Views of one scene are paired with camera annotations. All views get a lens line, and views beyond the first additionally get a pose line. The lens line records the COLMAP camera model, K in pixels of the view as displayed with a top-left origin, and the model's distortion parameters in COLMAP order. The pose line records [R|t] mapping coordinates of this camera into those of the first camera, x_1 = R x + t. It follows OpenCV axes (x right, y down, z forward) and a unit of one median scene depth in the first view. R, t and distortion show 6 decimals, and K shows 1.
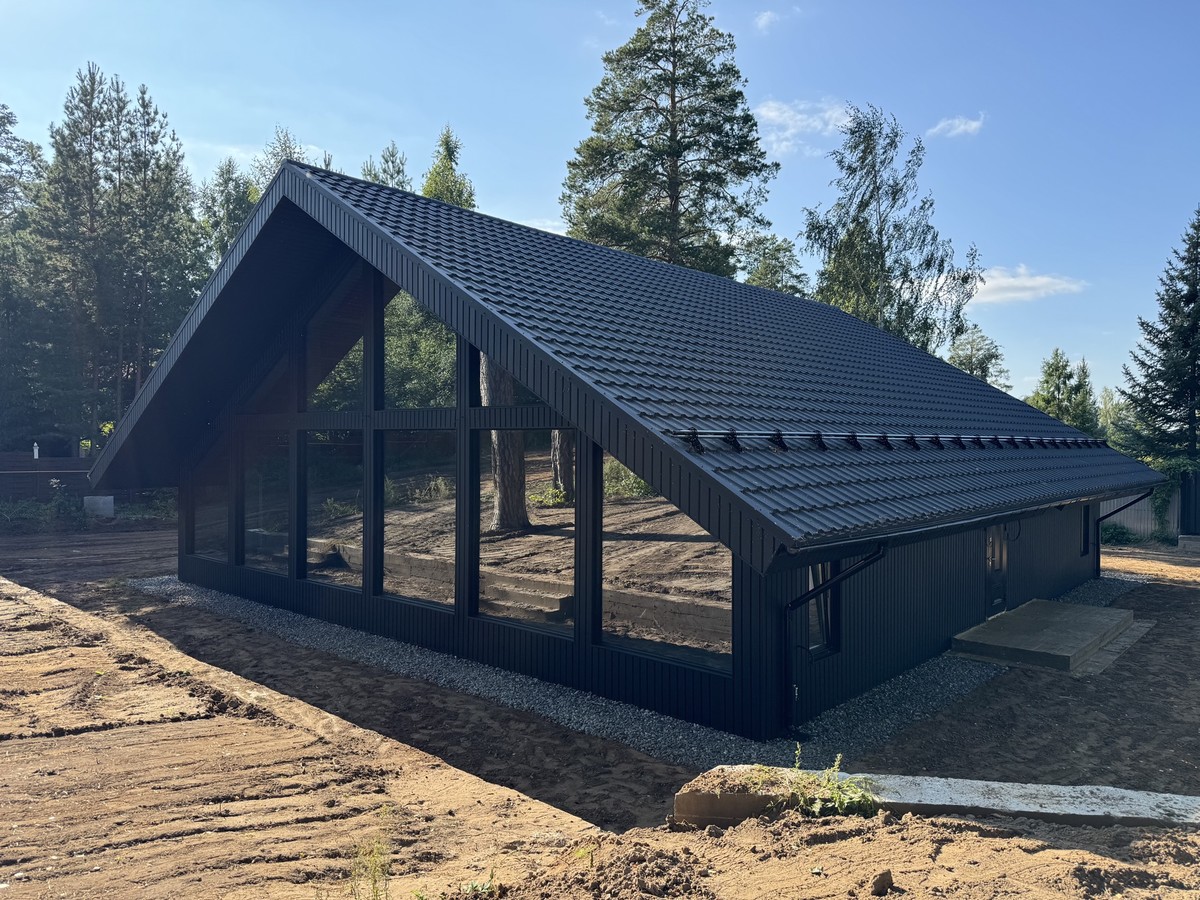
lens RADIAL K [[850.6, 0, 604.9], [0, 850.6, 449.1], [0, 0, 1]] dist [0.051380, -0.066719]
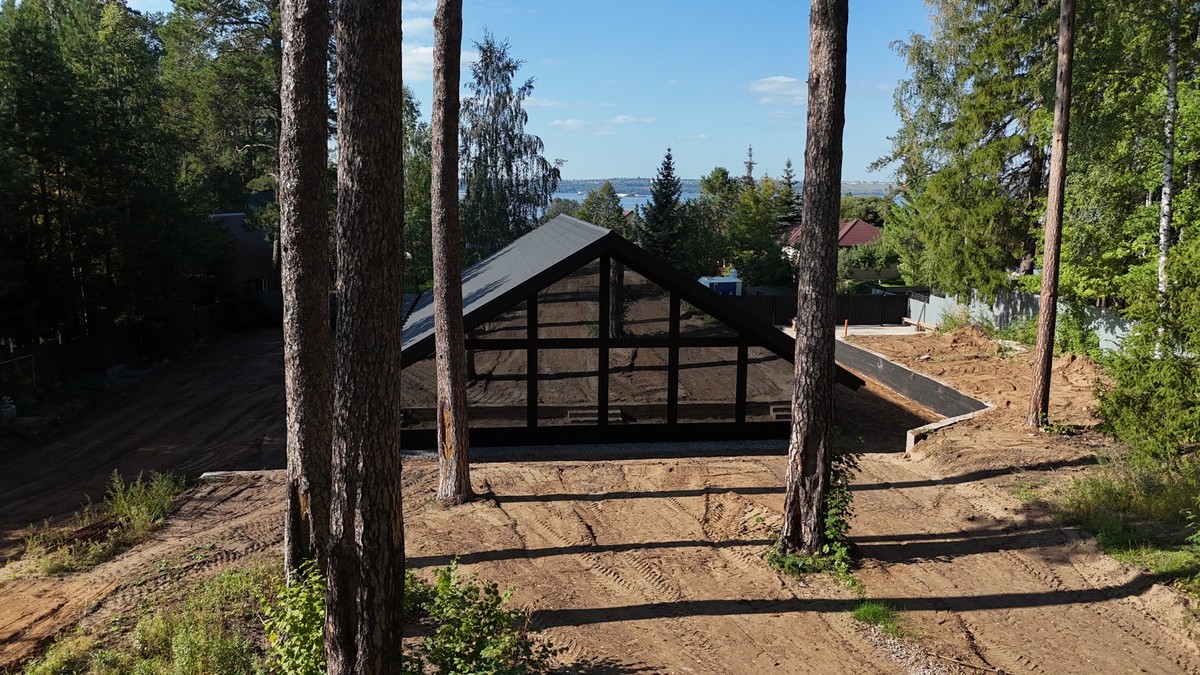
lens RADIAL K [[902.7, 0, 609.6], [0, 902.7, 334.4], [0, 0, 1]] dist [0.015320, 0.012393]
pose [[0.639650, -0.120182, 0.759213, -0.761993], [-0.005075, 0.987020, 0.160519, -0.160005], [-0.768649, -0.106529, 0.630738, -0.147402]]
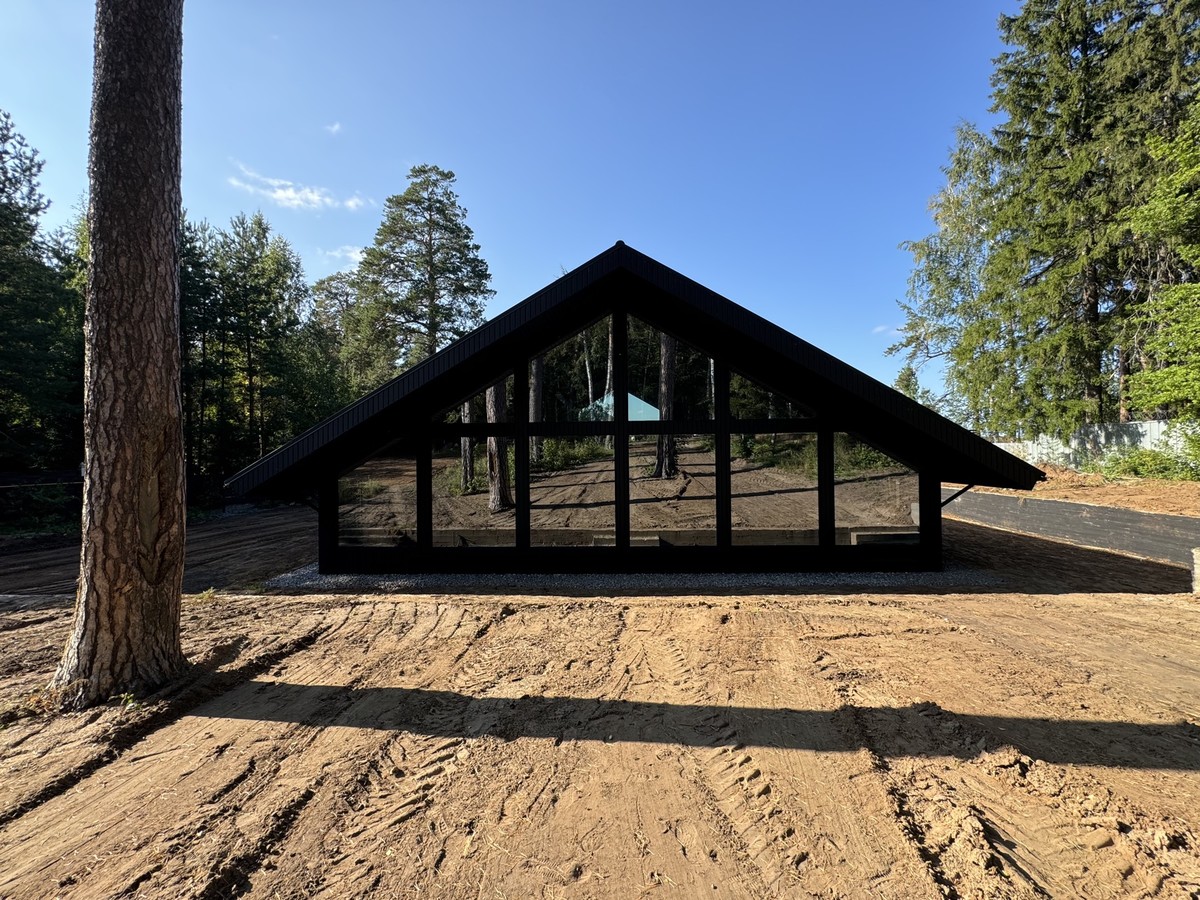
lens RADIAL K [[479.0, 0, 601.5], [0, 479.0, 448.4], [0, 0, 1]] dist [-0.009136, 0.001085]
pose [[0.762689, -0.008075, 0.646715, -0.334986], [0.020867, 0.999709, -0.012127, 0.003795], [-0.646429, 0.022745, 0.762635, 0.158405]]
